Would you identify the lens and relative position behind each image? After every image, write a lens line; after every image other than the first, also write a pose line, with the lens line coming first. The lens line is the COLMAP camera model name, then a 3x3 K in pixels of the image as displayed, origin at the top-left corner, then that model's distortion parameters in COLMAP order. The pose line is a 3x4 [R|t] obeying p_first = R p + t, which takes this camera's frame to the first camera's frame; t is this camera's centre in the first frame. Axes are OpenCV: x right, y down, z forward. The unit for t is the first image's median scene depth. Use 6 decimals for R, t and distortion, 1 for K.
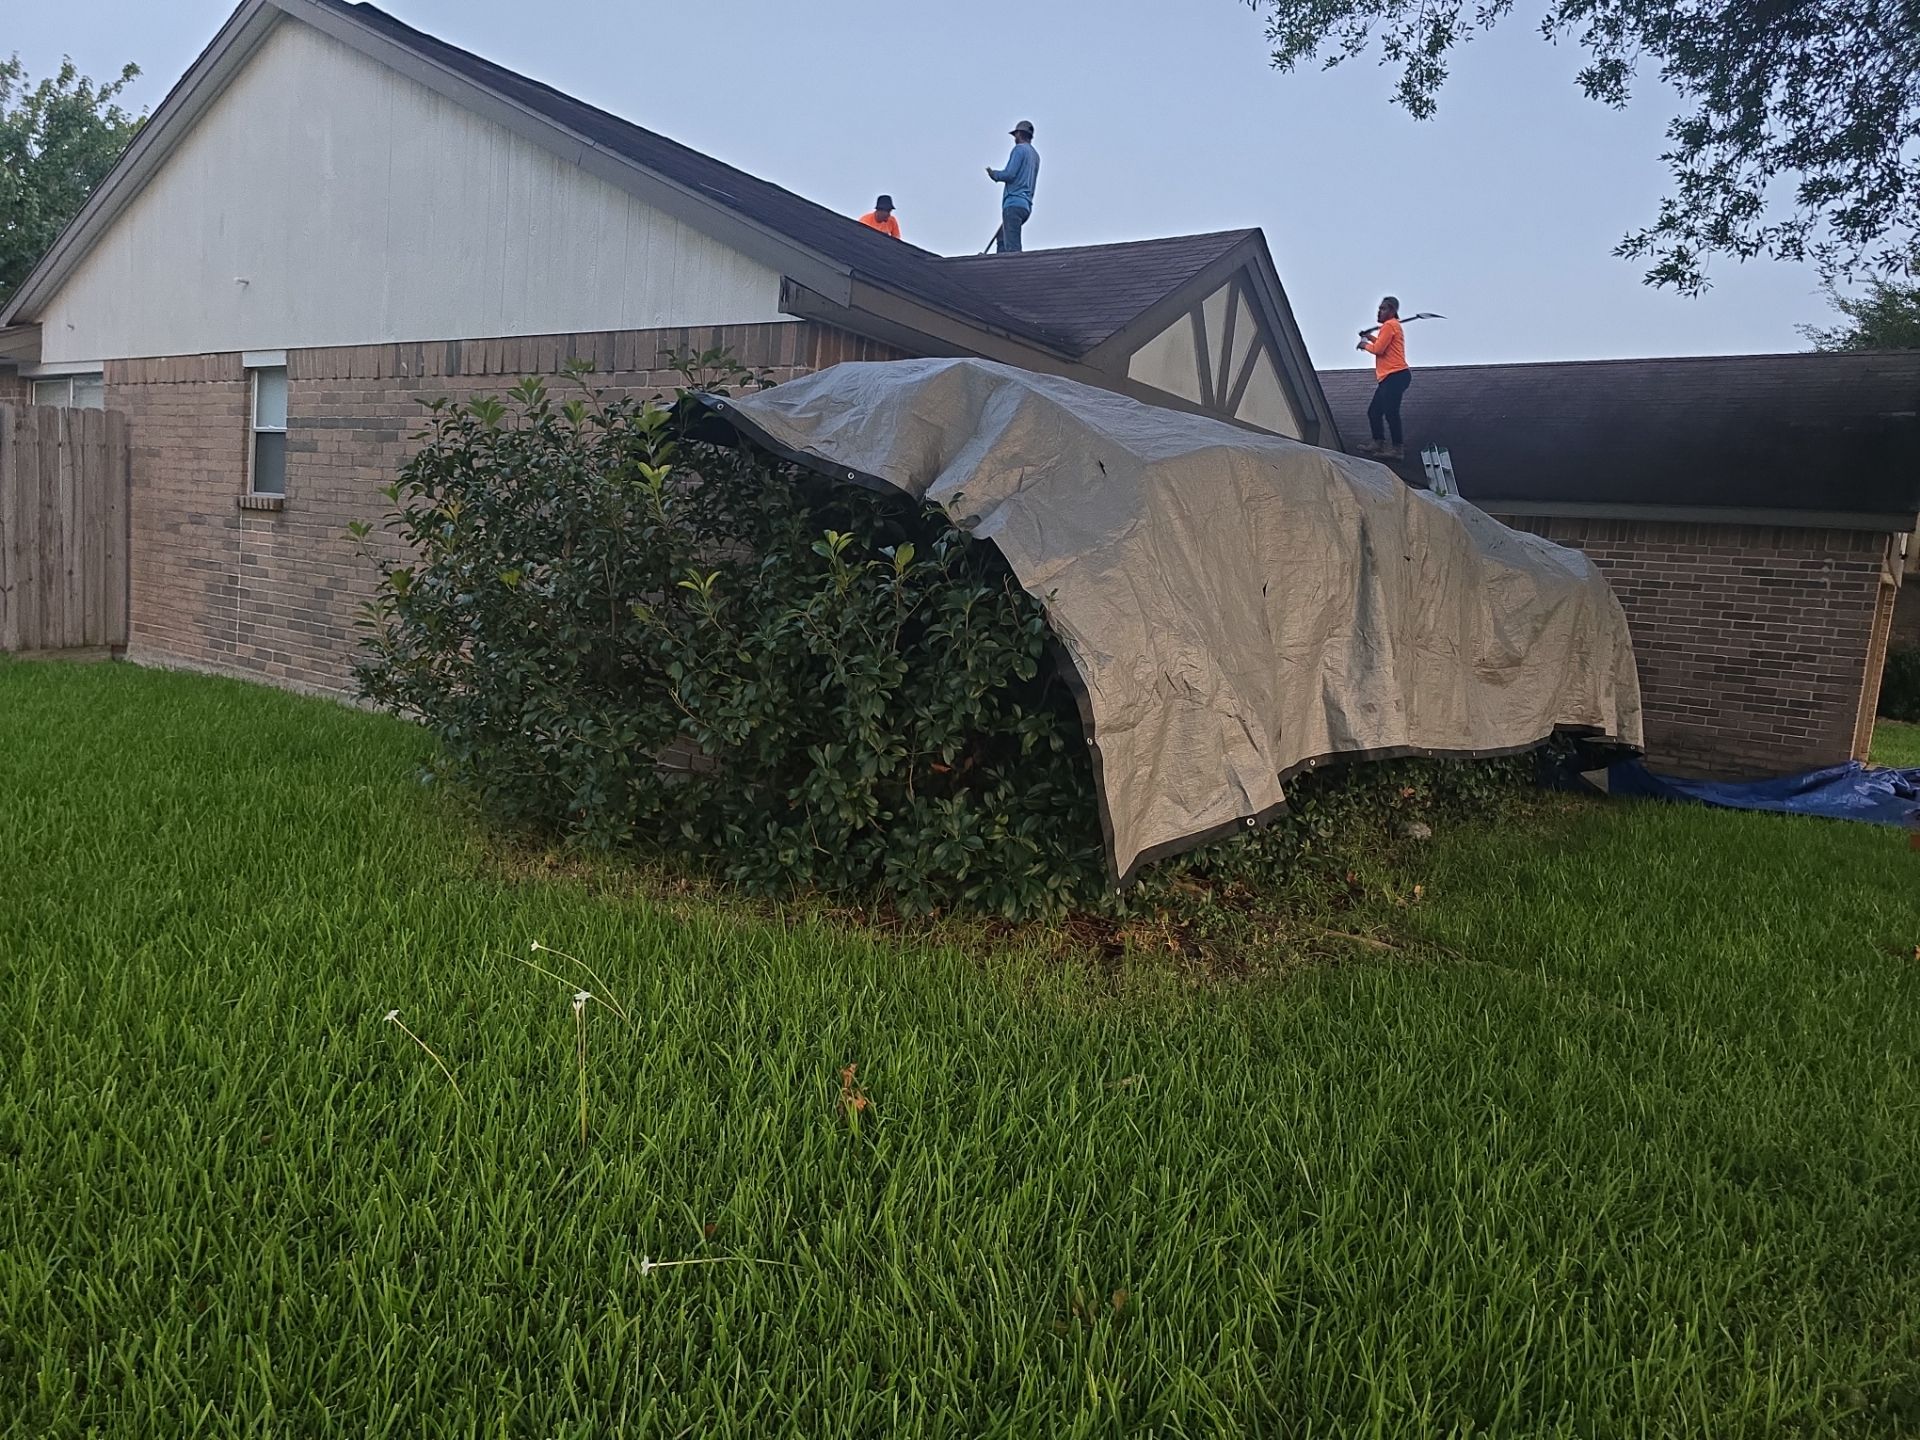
lens RADIAL K [[1326.8, 0, 960.0], [0, 1326.8, 720.0], [0, 0, 1]] dist [0.002812, 0.001266]
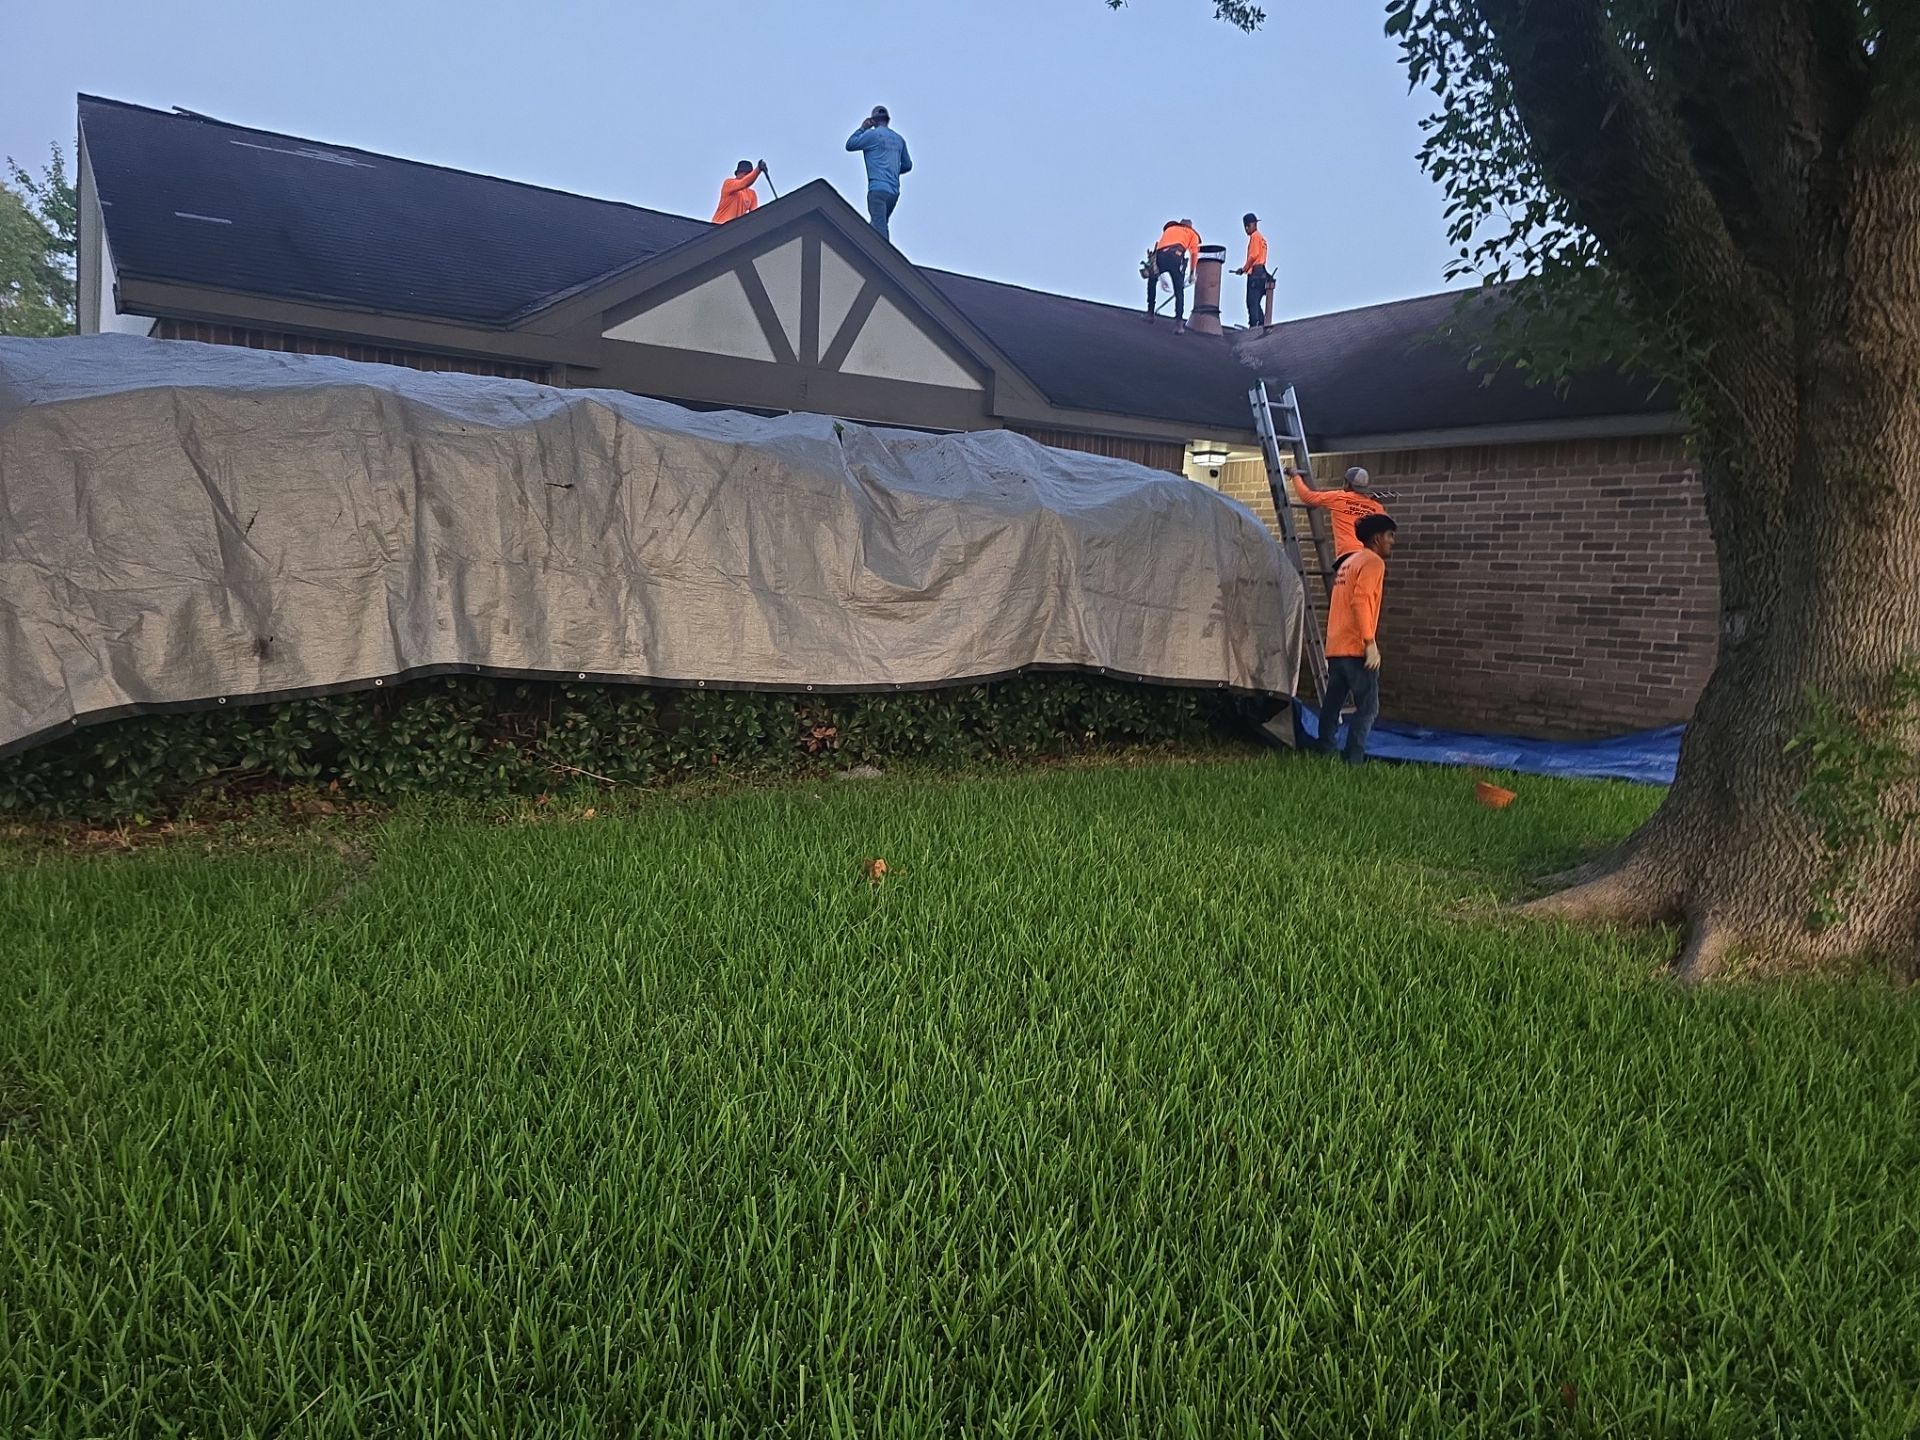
lens RADIAL K [[1326.8, 0, 960.0], [0, 1326.8, 720.0], [0, 0, 1]] dist [0.002812, 0.001266]
pose [[0.944701, -0.018925, -0.327387, 0.483265], [0.014940, 0.999781, -0.014682, 0.038762], [0.327593, 0.008979, 0.944776, 0.071986]]
